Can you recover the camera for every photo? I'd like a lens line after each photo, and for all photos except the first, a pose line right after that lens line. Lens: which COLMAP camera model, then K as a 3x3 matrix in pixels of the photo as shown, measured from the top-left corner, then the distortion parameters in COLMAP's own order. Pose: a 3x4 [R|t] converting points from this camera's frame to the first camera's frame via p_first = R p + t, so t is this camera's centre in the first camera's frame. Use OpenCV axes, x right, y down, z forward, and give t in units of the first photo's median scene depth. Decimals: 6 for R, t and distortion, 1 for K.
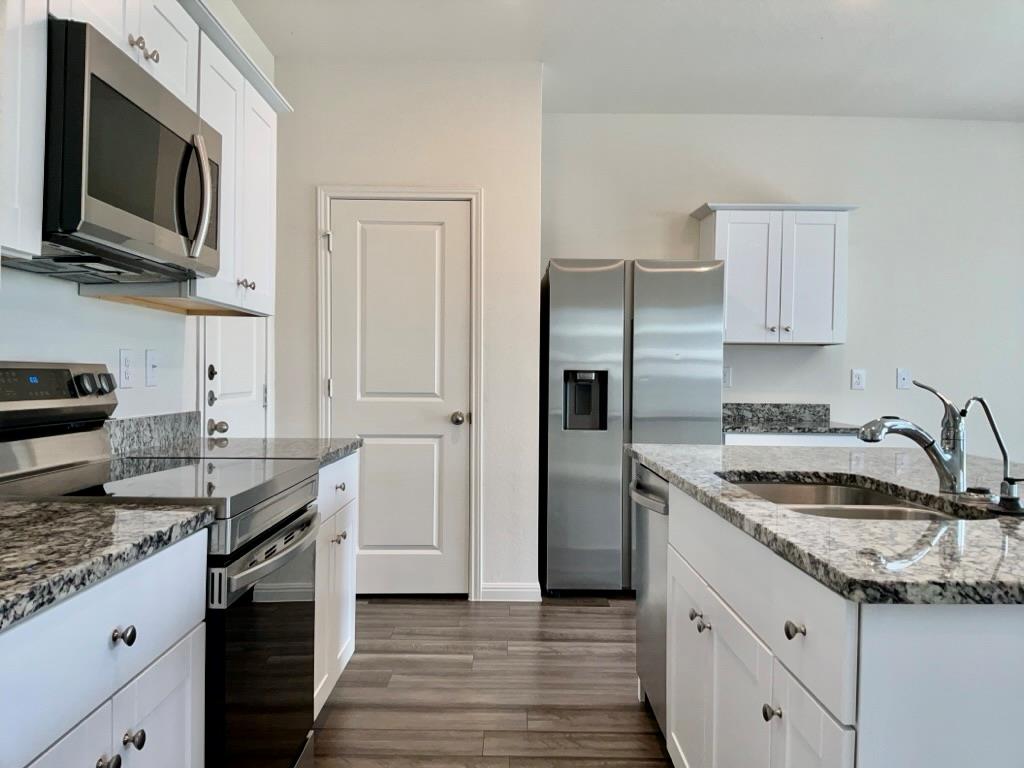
lens RADIAL K [[813.7, 0, 512.0], [0, 813.7, 384.0], [0, 0, 1]] dist [0.135774, -0.264866]
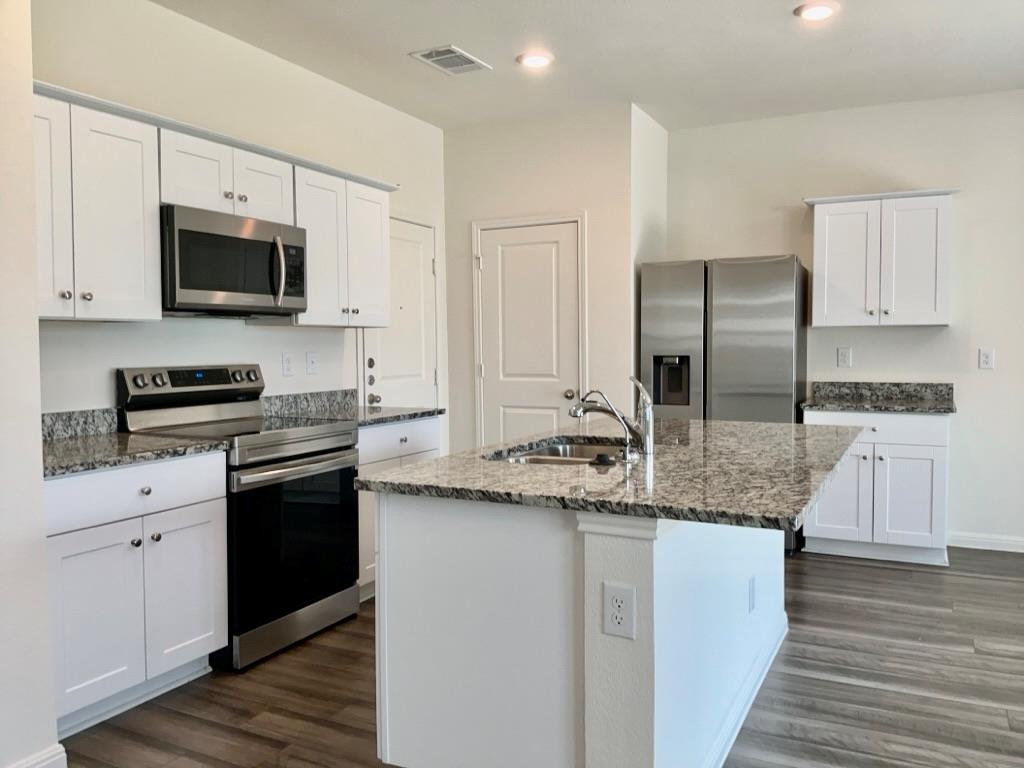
lens RADIAL K [[813.7, 0, 512.0], [0, 813.7, 384.0], [0, 0, 1]] dist [0.135774, -0.264866]
pose [[0.890909, 0.005475, -0.454150, 0.434209], [0.011917, 0.999301, 0.035425, -0.020452], [0.454026, -0.036973, 0.890221, -0.176650]]
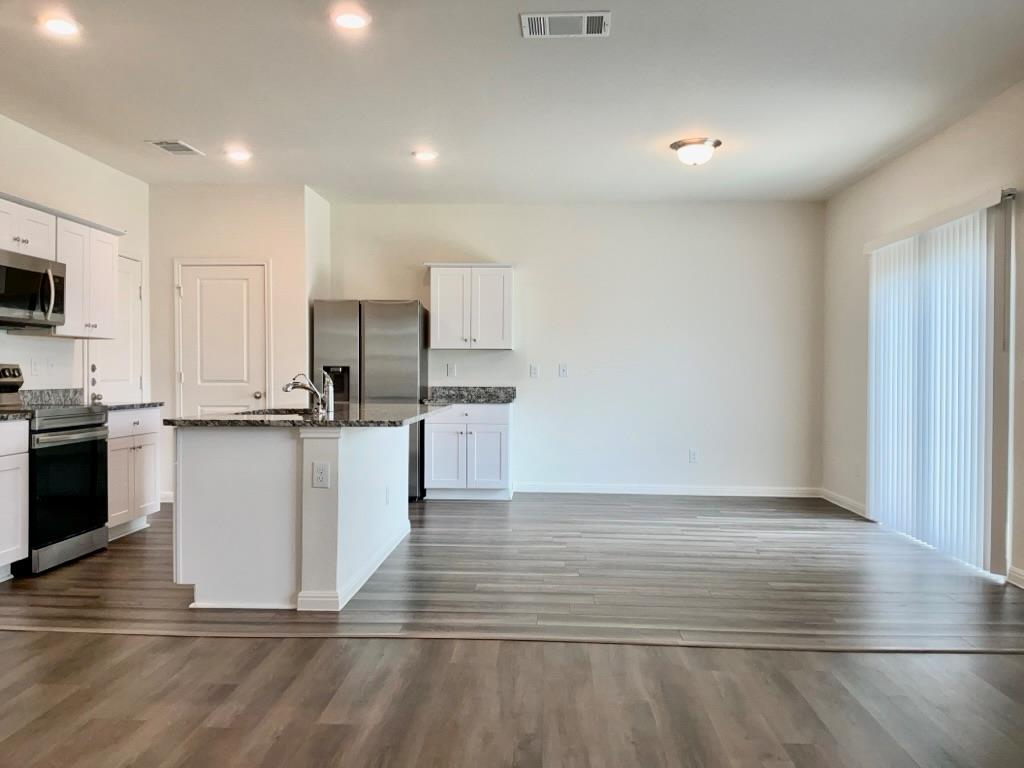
lens RADIAL K [[813.7, 0, 512.0], [0, 813.7, 384.0], [0, 0, 1]] dist [0.135774, -0.264866]
pose [[0.998697, -0.005969, -0.050688, 0.545472], [0.006100, 0.999978, 0.002433, 0.018335], [0.050673, -0.002739, 0.998712, -0.670743]]
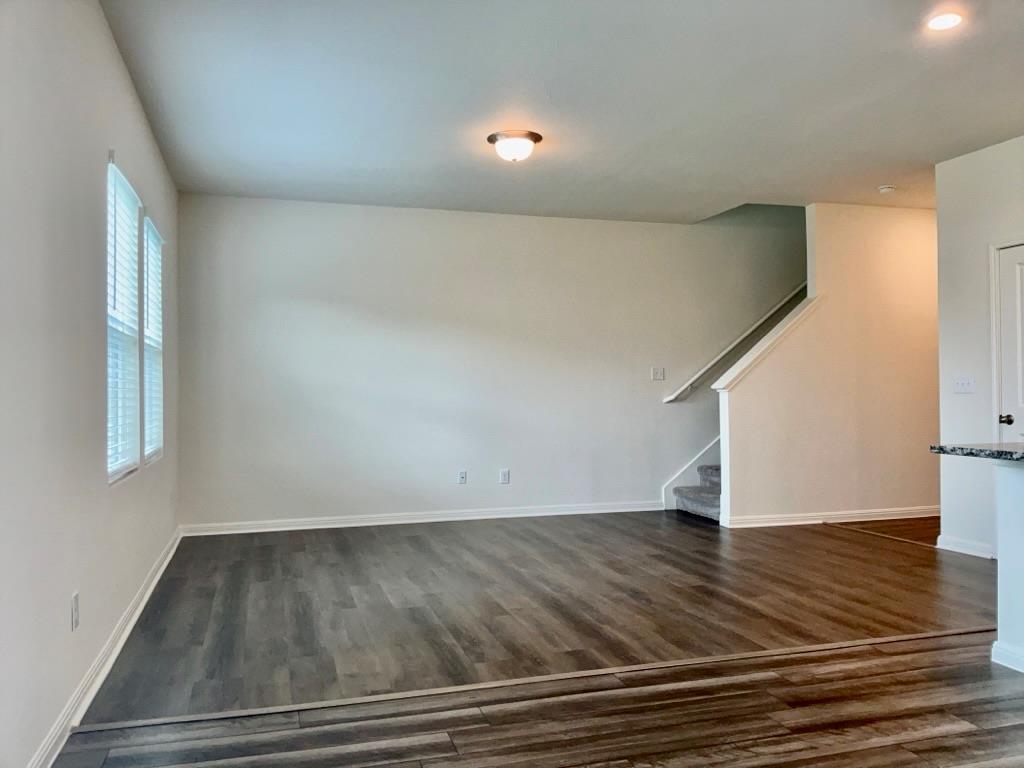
lens RADIAL K [[813.7, 0, 512.0], [0, 813.7, 384.0], [0, 0, 1]] dist [0.135774, -0.264866]
pose [[-0.959103, -0.005005, -0.283013, 0.995618], [-0.005900, 0.999980, 0.002313, 0.002559], [0.282995, 0.003888, -0.959113, 0.910364]]
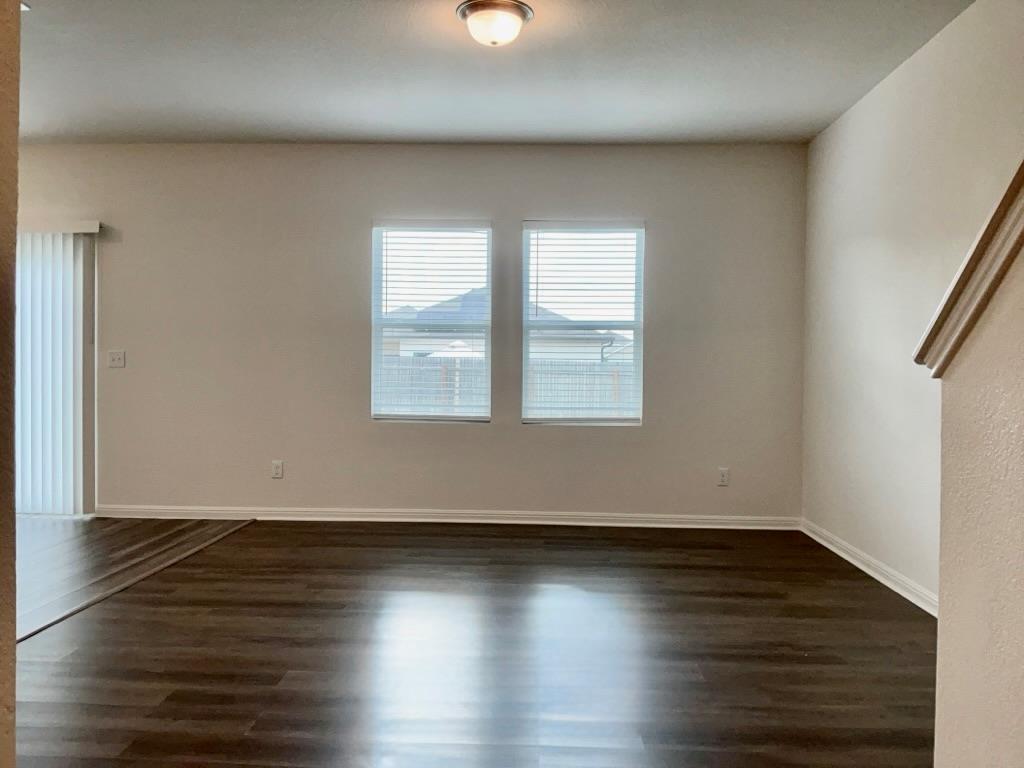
lens RADIAL K [[813.7, 0, 512.0], [0, 813.7, 384.0], [0, 0, 1]] dist [0.135774, -0.264866]
pose [[0.049014, -0.034101, 0.998216, -0.276122], [0.000496, 0.999418, 0.034118, 0.001681], [-0.998798, -0.001177, 0.049002, -0.354791]]
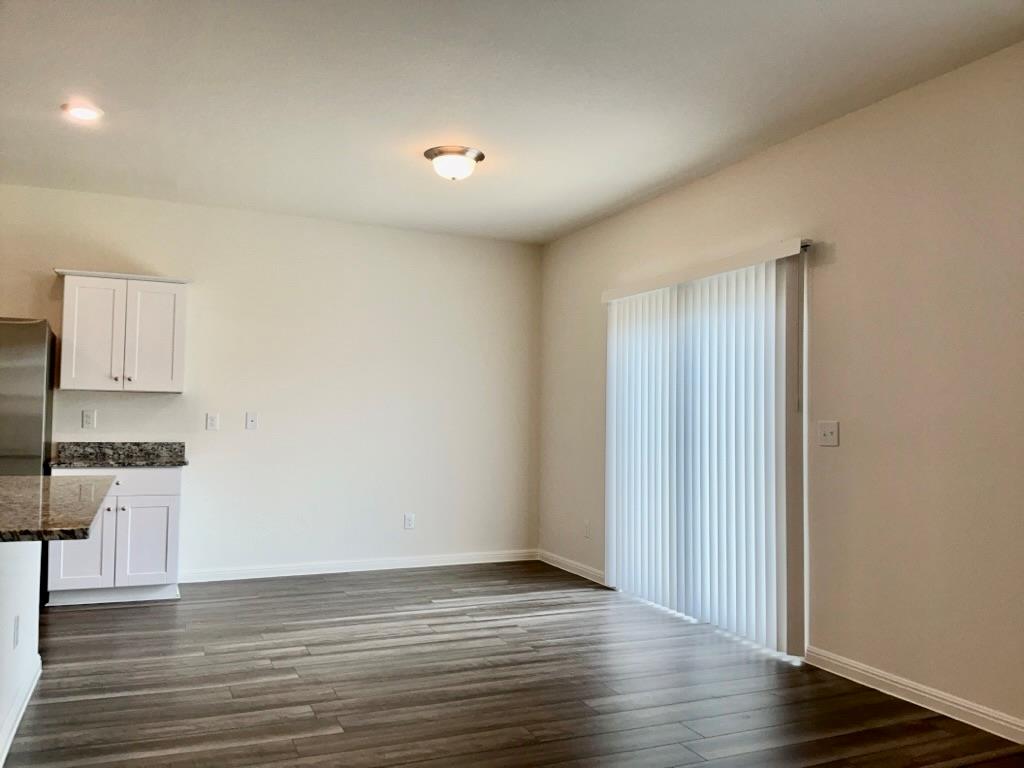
lens RADIAL K [[813.7, 0, 512.0], [0, 813.7, 384.0], [0, 0, 1]] dist [0.135774, -0.264866]
pose [[0.918273, 0.019557, 0.395464, 0.411866], [-0.001267, 0.998919, -0.046458, -0.005590], [-0.395946, 0.042161, 0.917306, -0.343913]]
